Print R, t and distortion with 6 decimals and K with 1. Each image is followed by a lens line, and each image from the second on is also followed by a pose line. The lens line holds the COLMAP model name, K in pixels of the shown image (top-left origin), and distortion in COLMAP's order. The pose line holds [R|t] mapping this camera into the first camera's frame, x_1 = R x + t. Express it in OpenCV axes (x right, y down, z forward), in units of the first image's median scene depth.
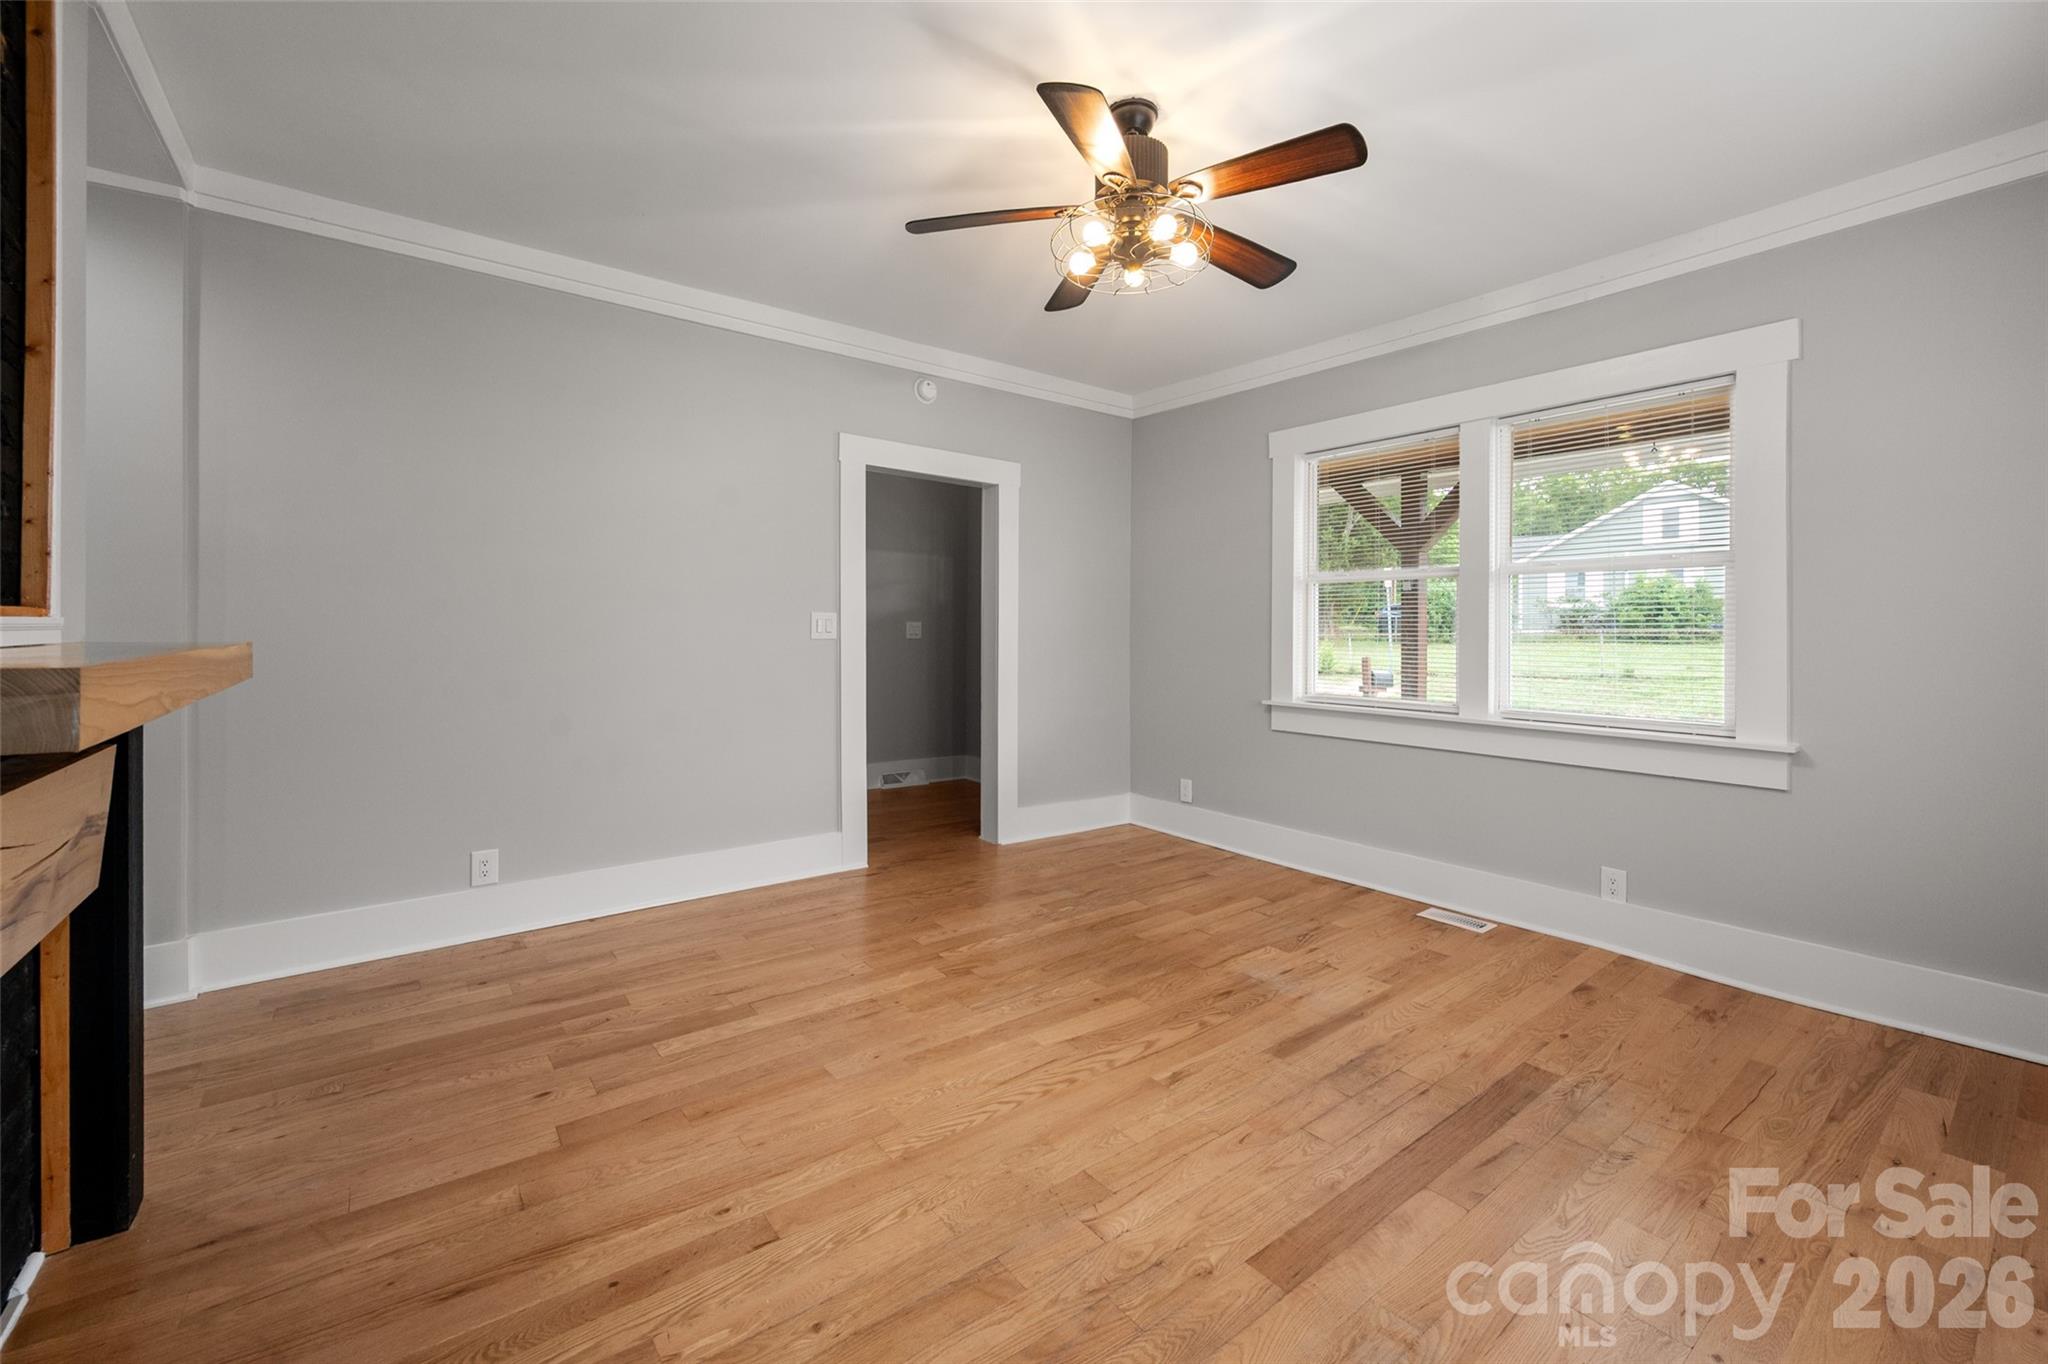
lens RADIAL K [[843.8, 0, 1036.9], [0, 843.8, 621.8], [0, 0, 1]] dist [0.000799, 0.000124]
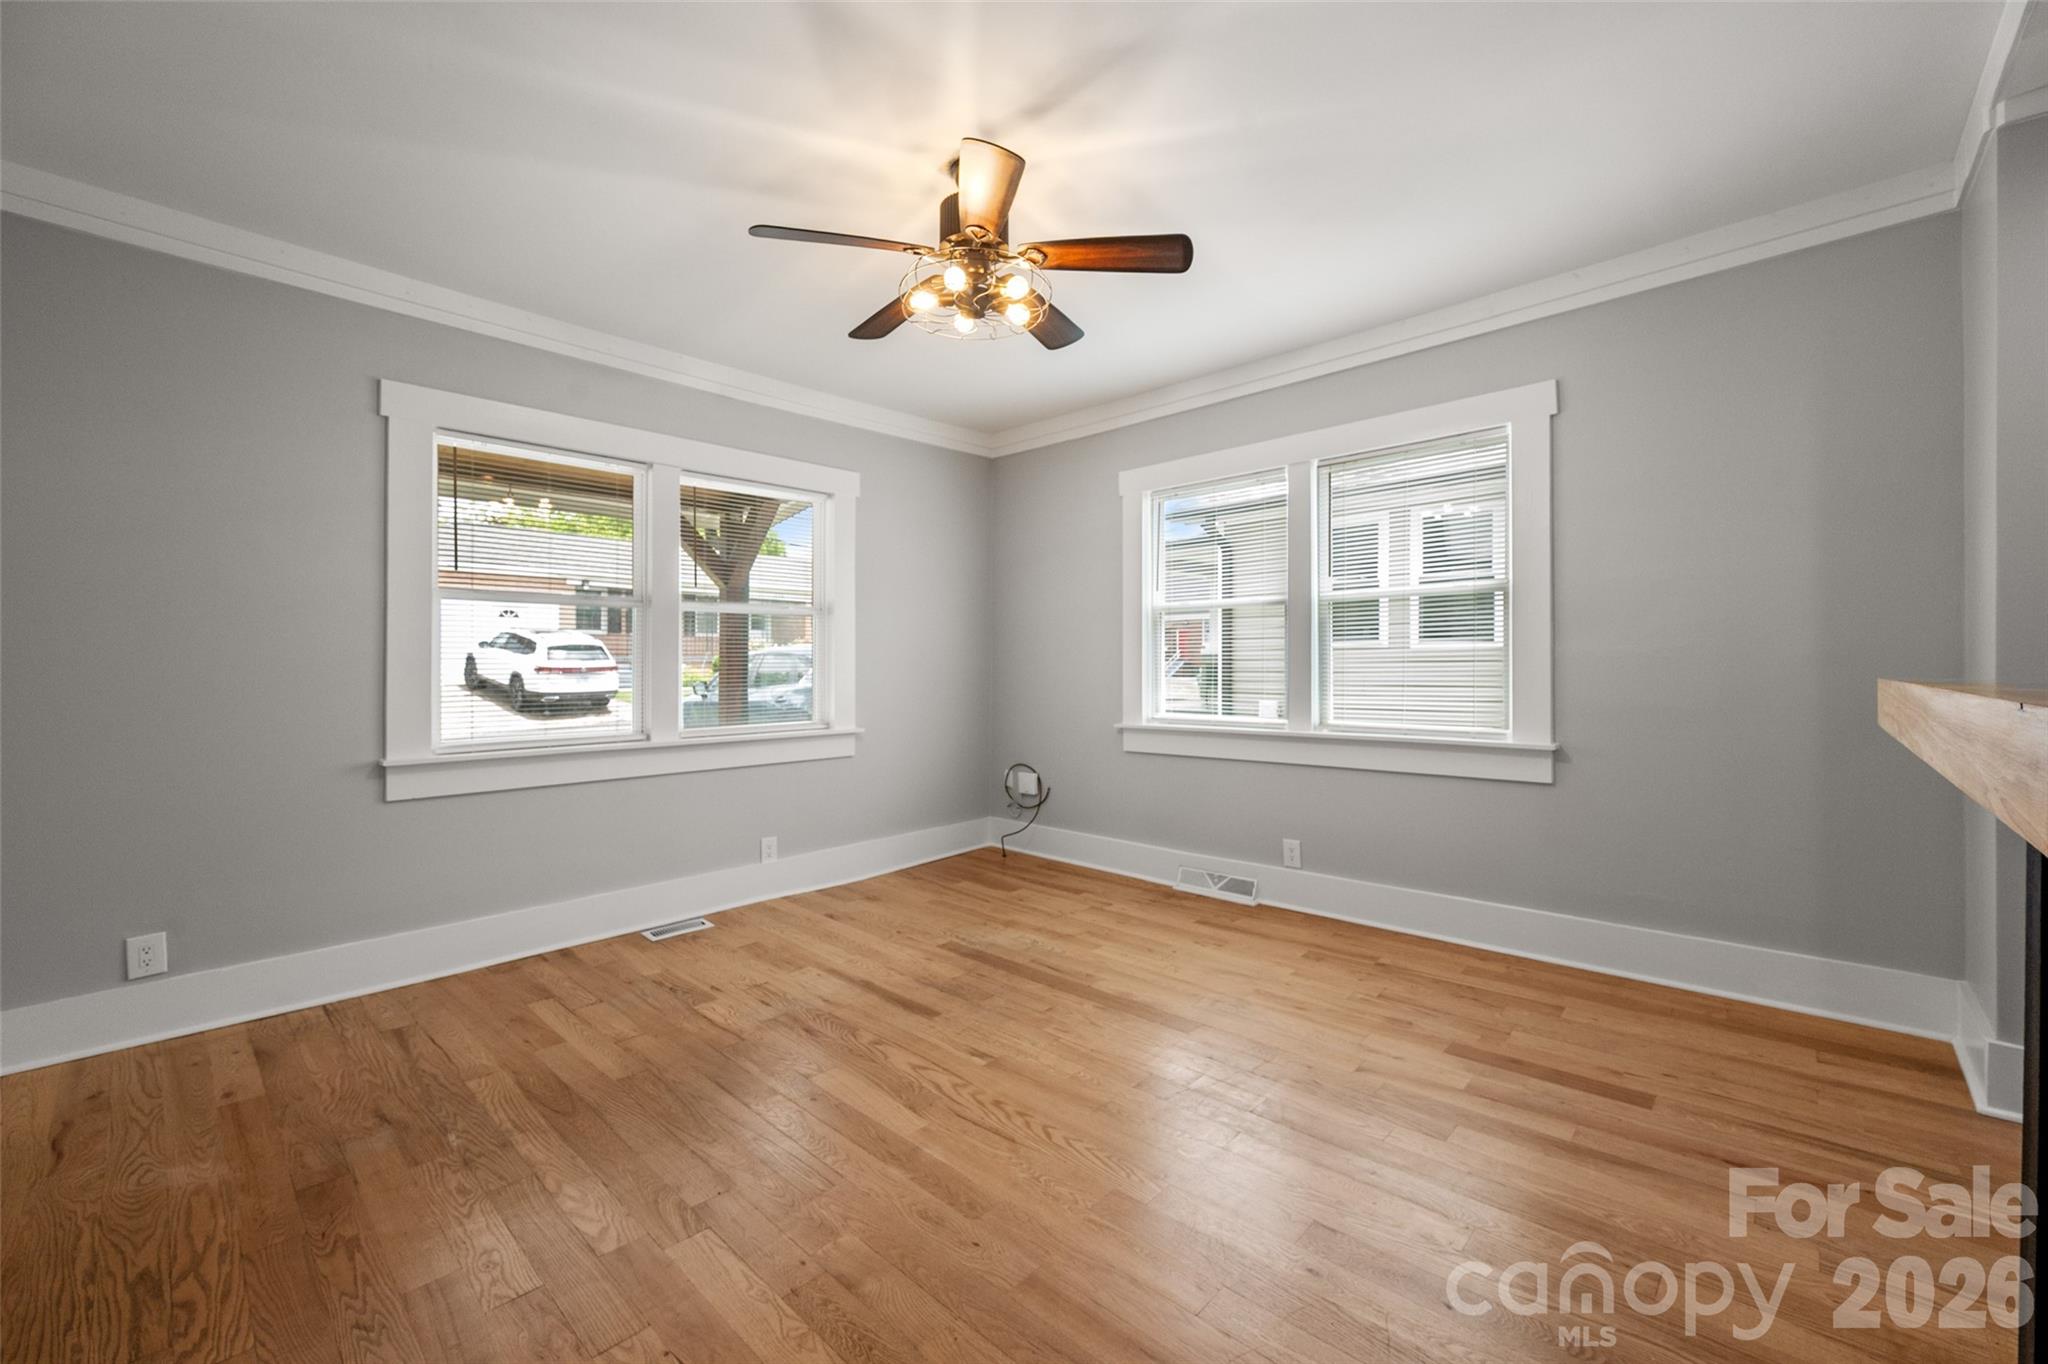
lens RADIAL K [[830.4, 0, 1029.9], [0, 830.4, 653.8], [0, 0, 1]] dist [-0.000069, -0.000055]
pose [[-0.156755, 0.004605, 0.987627, -0.797927], [-0.006747, 0.999961, -0.005733, 0.008312], [-0.987614, -0.007562, -0.156718, 0.939689]]
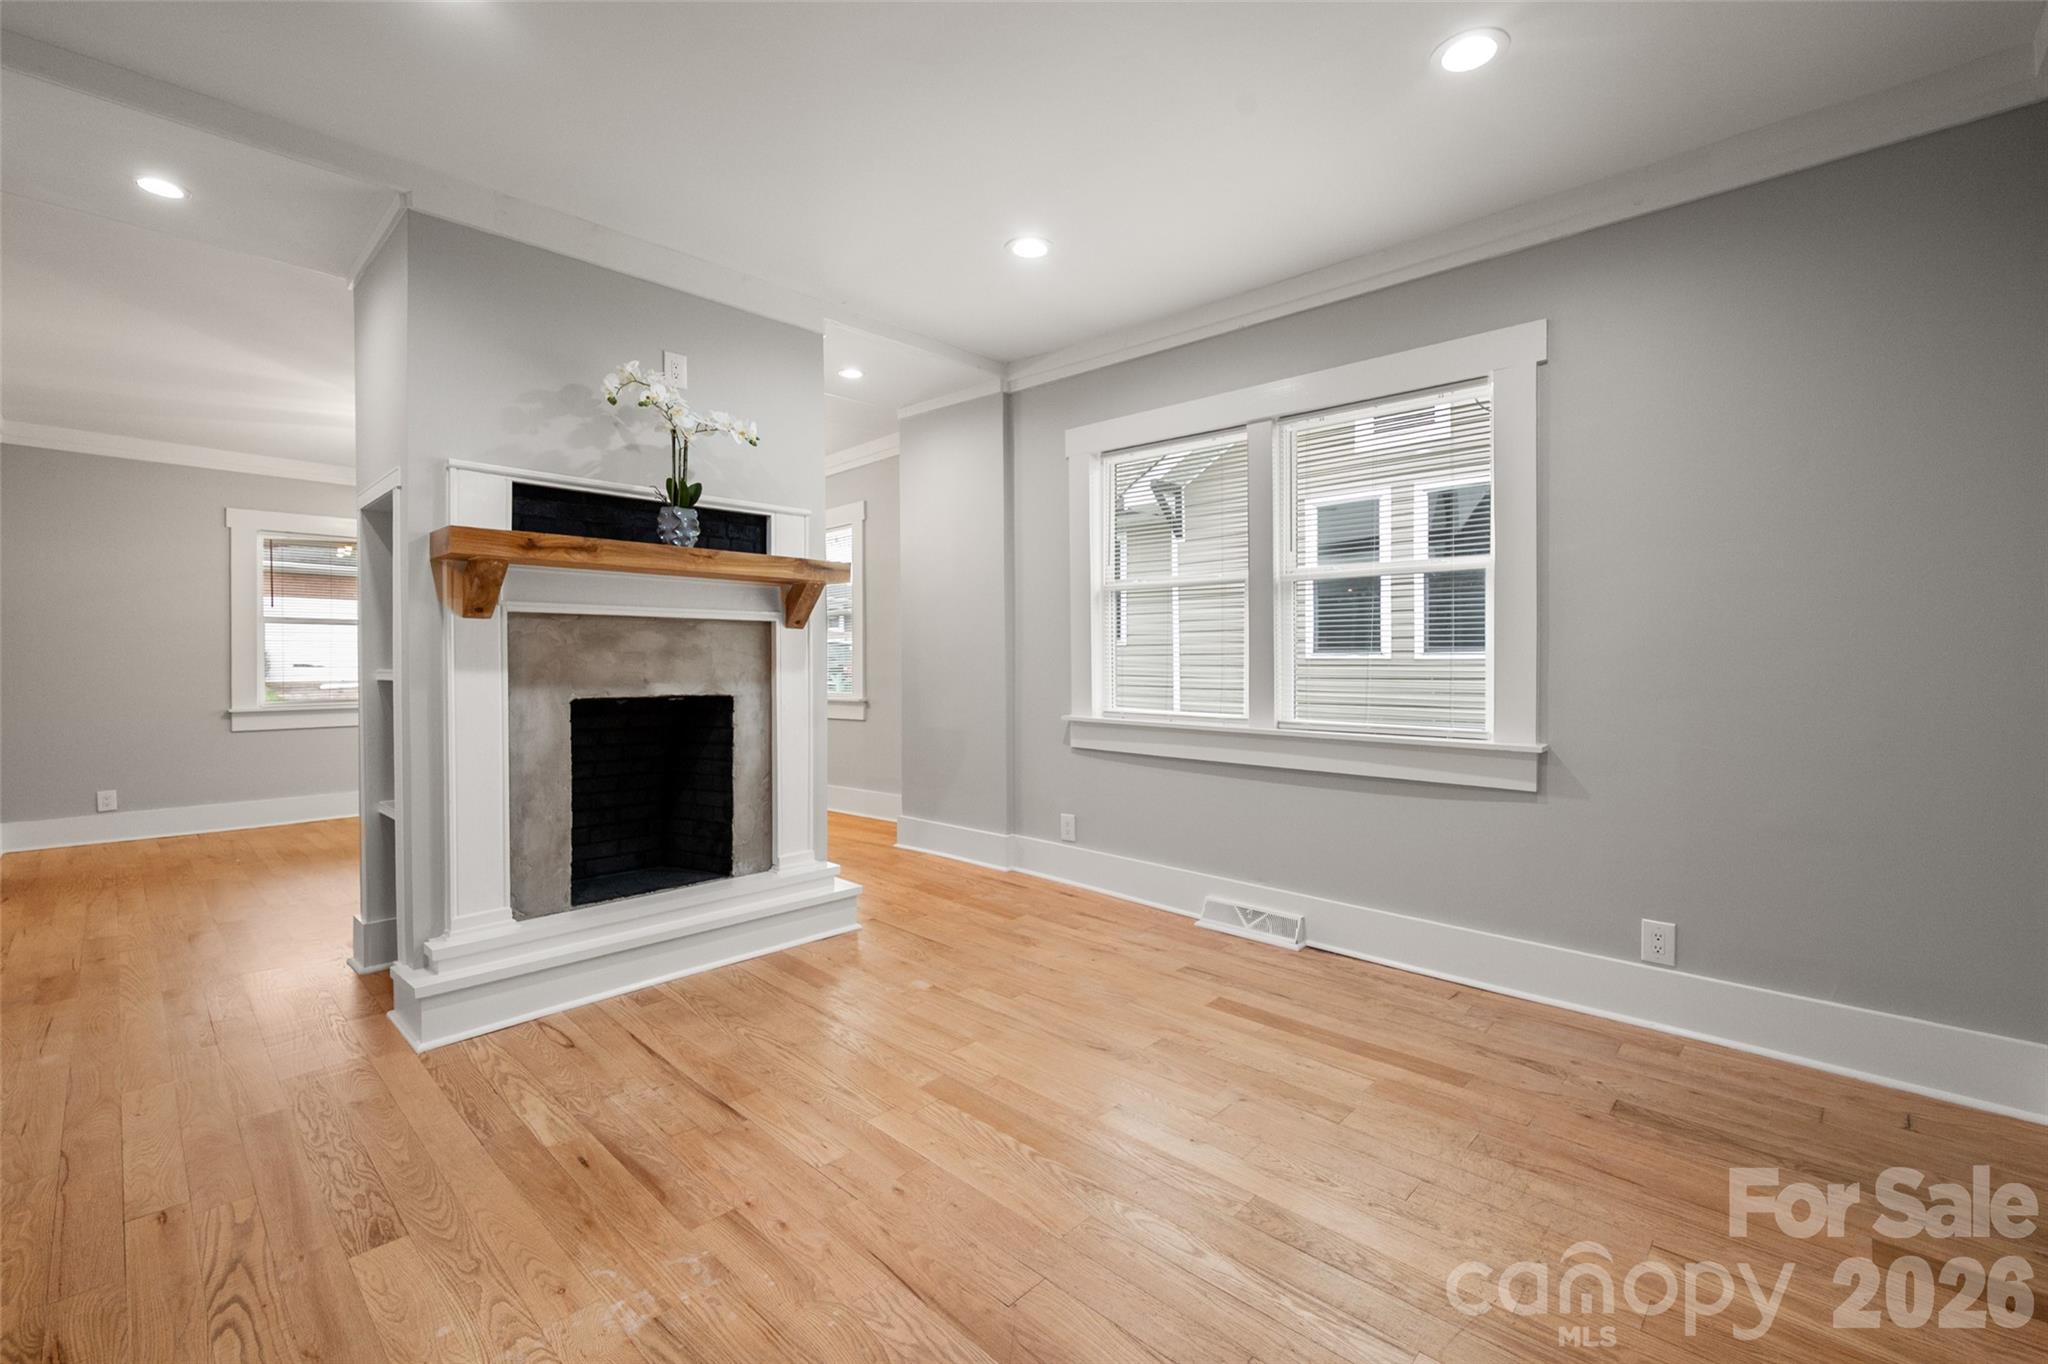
lens RADIAL K [[871.7, 0, 1041.2], [0, 871.7, 668.5], [0, 0, 1]] dist [-0.001421, -0.000331]
pose [[-0.158164, -0.011493, 0.987346, -2.087920], [-0.000685, 0.999933, 0.011530, 0.019817], [-0.987413, 0.001147, -0.158161, -0.078900]]
